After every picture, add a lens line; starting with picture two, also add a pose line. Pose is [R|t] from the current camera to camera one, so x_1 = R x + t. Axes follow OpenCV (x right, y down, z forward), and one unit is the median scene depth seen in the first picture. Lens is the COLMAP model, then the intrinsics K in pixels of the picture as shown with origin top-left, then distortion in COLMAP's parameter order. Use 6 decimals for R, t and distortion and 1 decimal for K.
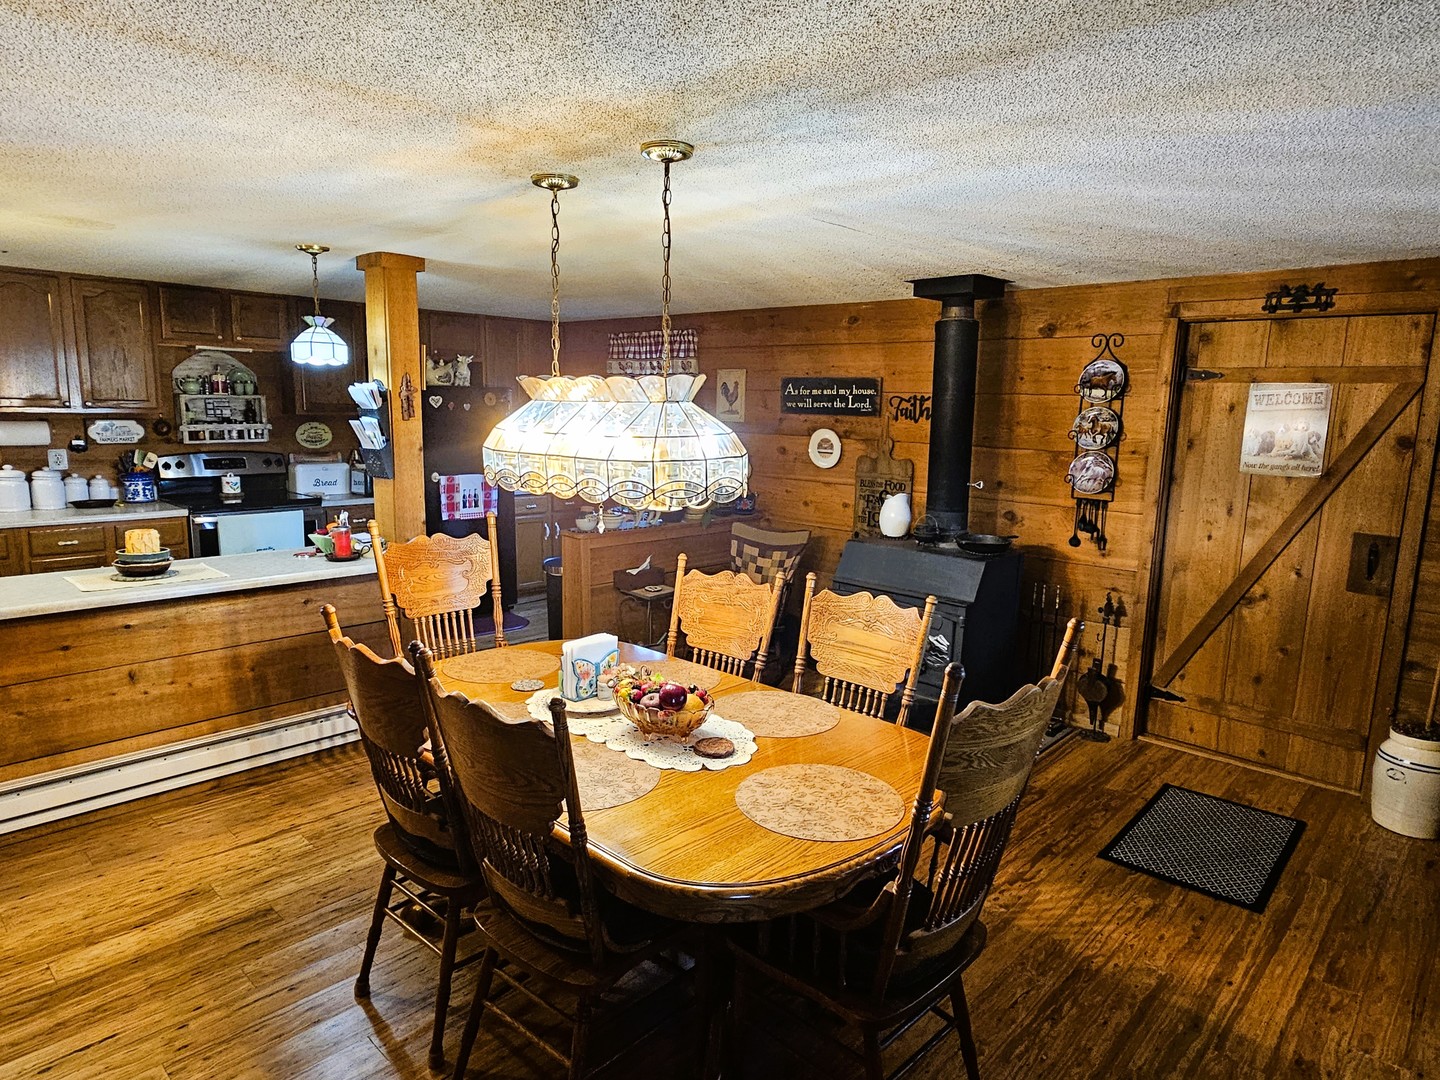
lens RADIAL K [[861.7, 0, 728.7], [0, 861.7, 544.5], [0, 0, 1]] dist [-0.001203, 0.001964]
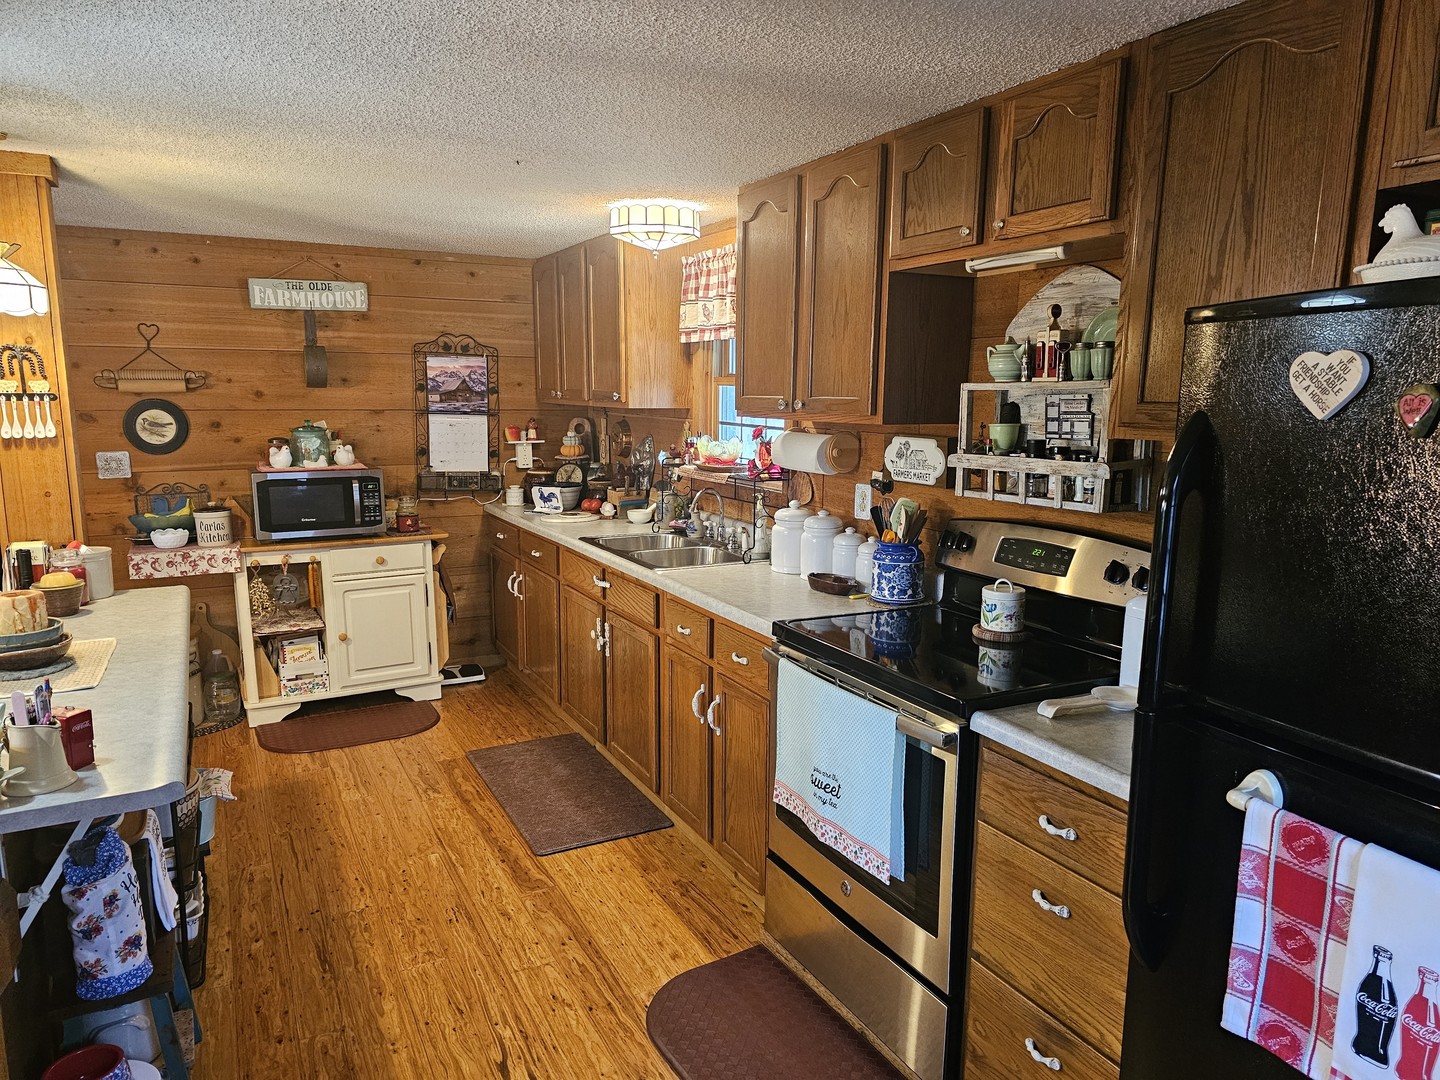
lens RADIAL K [[952.1, 0, 725.2], [0, 952.1, 558.5], [0, 0, 1]] dist [0.004951, -0.000300]
pose [[-0.314589, 0.136316, -0.939389, -0.152379], [-0.171795, 0.965115, 0.197582, -0.184860], [0.933552, 0.223540, -0.280196, 1.181082]]
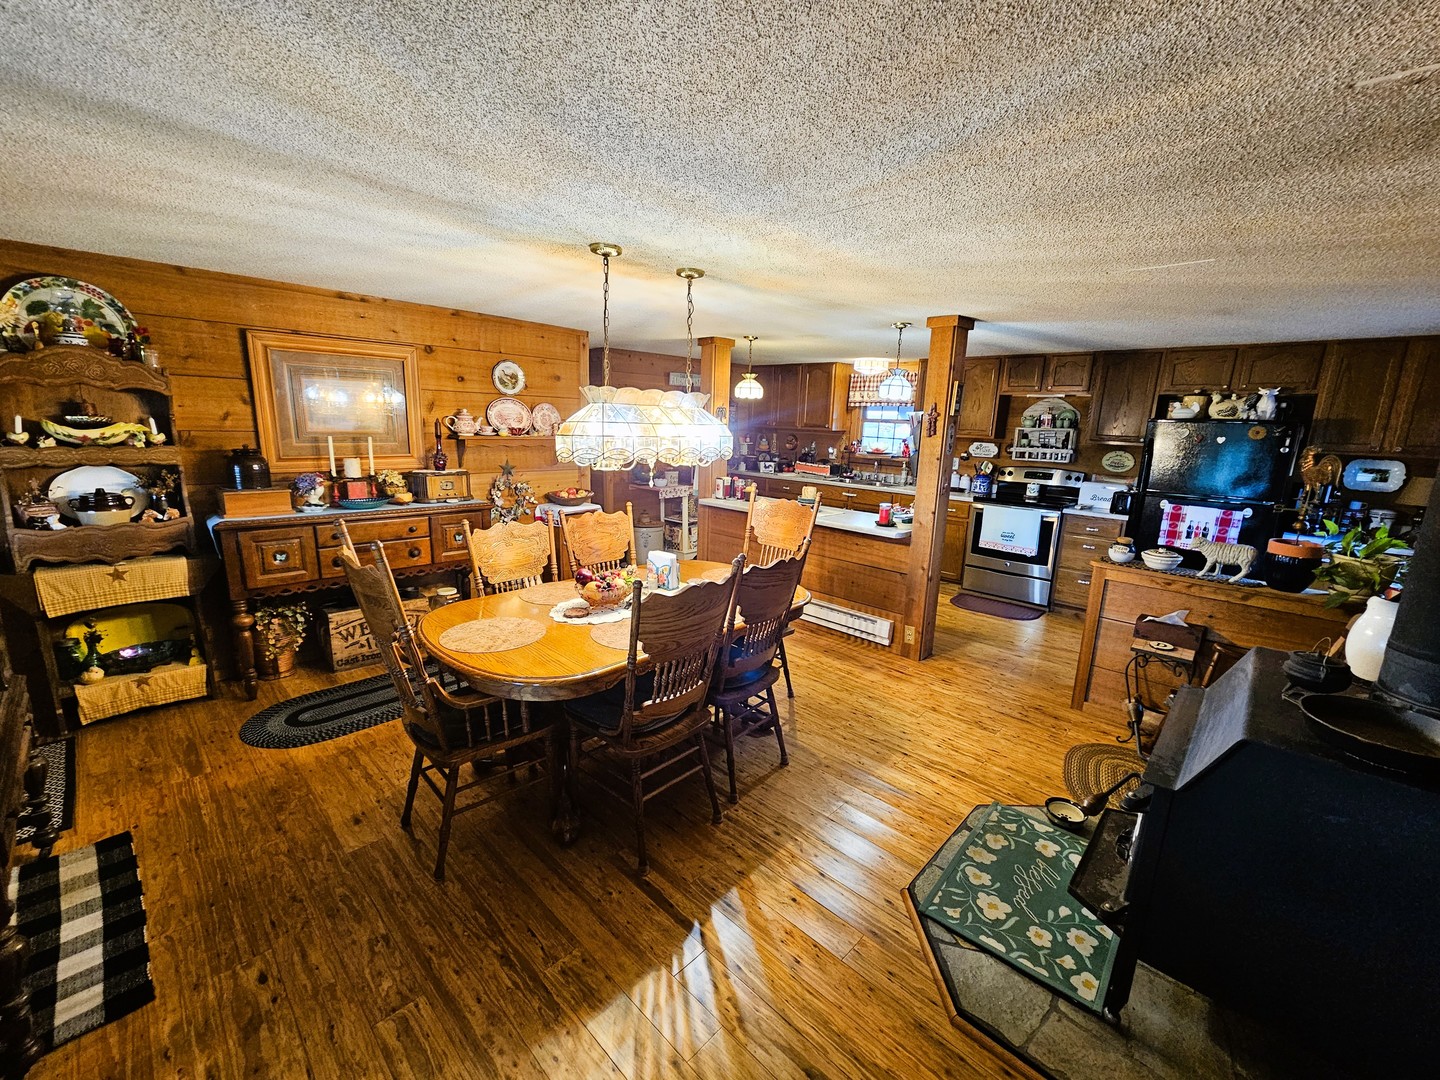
lens RADIAL K [[585.0, 0, 726.0], [0, 585.0, 546.6], [0, 0, 1]] dist [-0.000416, -0.000349]
pose [[-0.008216, 0.188744, -0.981992, 0.492987], [-0.194767, 0.962916, 0.186707, -0.071706], [0.980815, 0.192793, 0.028850, 0.568155]]
